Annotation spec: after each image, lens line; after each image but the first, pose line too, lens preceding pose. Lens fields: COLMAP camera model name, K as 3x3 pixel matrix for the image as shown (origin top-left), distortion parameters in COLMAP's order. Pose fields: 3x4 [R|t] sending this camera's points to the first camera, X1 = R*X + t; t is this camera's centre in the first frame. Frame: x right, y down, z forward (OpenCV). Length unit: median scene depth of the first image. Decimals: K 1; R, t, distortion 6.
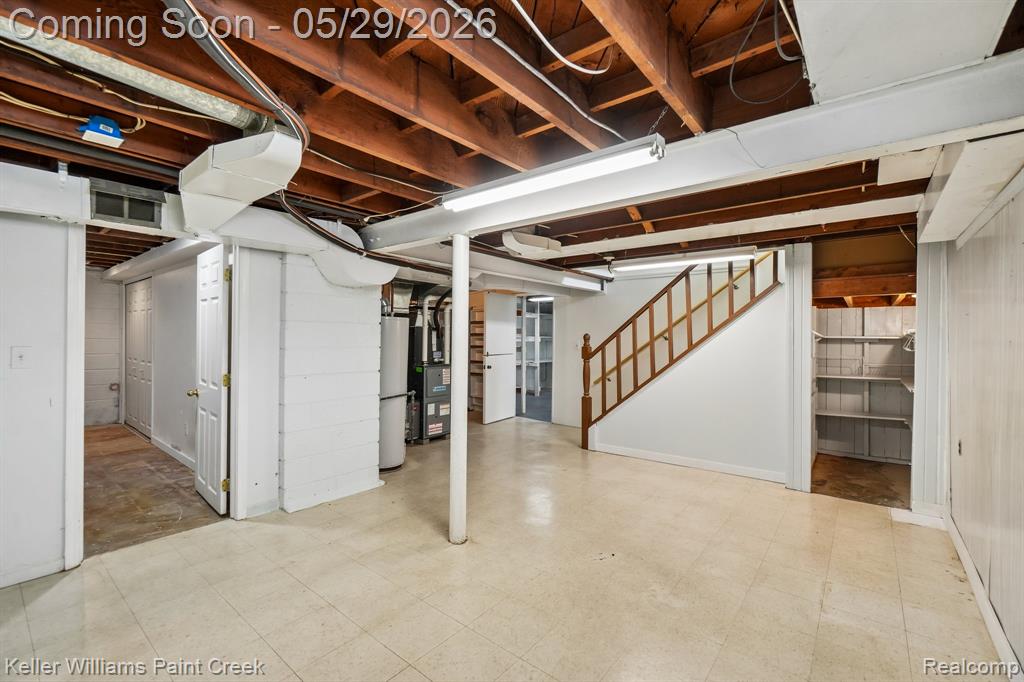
lens RADIAL K [[446.2, 0, 511.6], [0, 446.2, 337.5], [0, 0, 1]] dist [-0.007280, 0.003049]
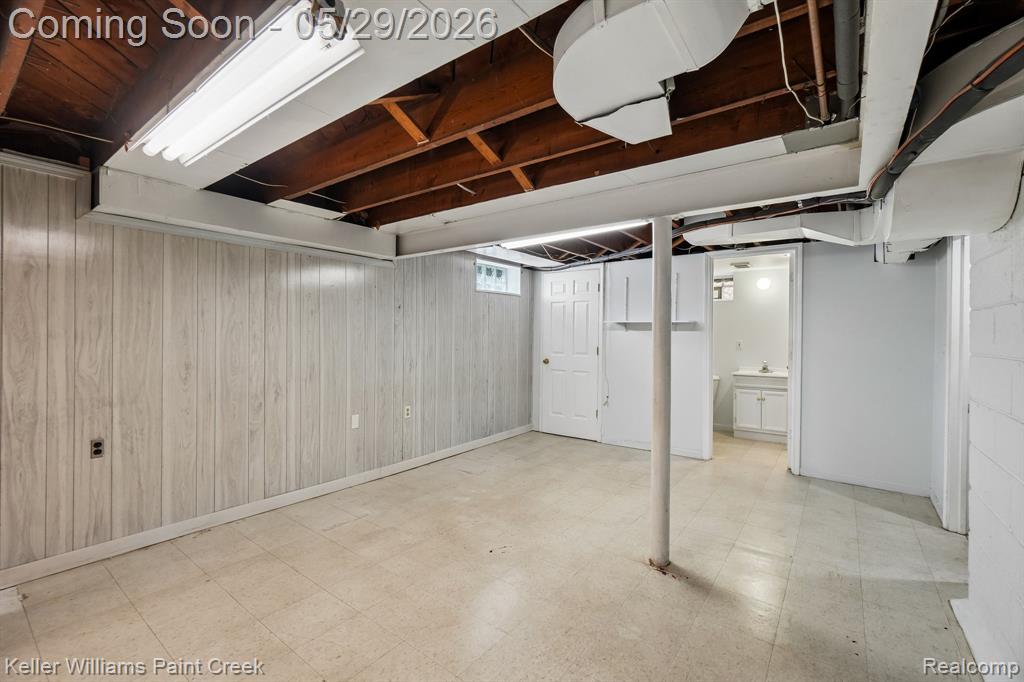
lens RADIAL K [[446.2, 0, 511.0], [0, 446.2, 338.7], [0, 0, 1]] dist [-0.007280, 0.003049]
pose [[-0.999149, -0.017732, -0.037250, 0.248447], [-0.017816, 0.999839, 0.001931, 0.016884], [0.037209, 0.002593, -0.999304, 2.152019]]
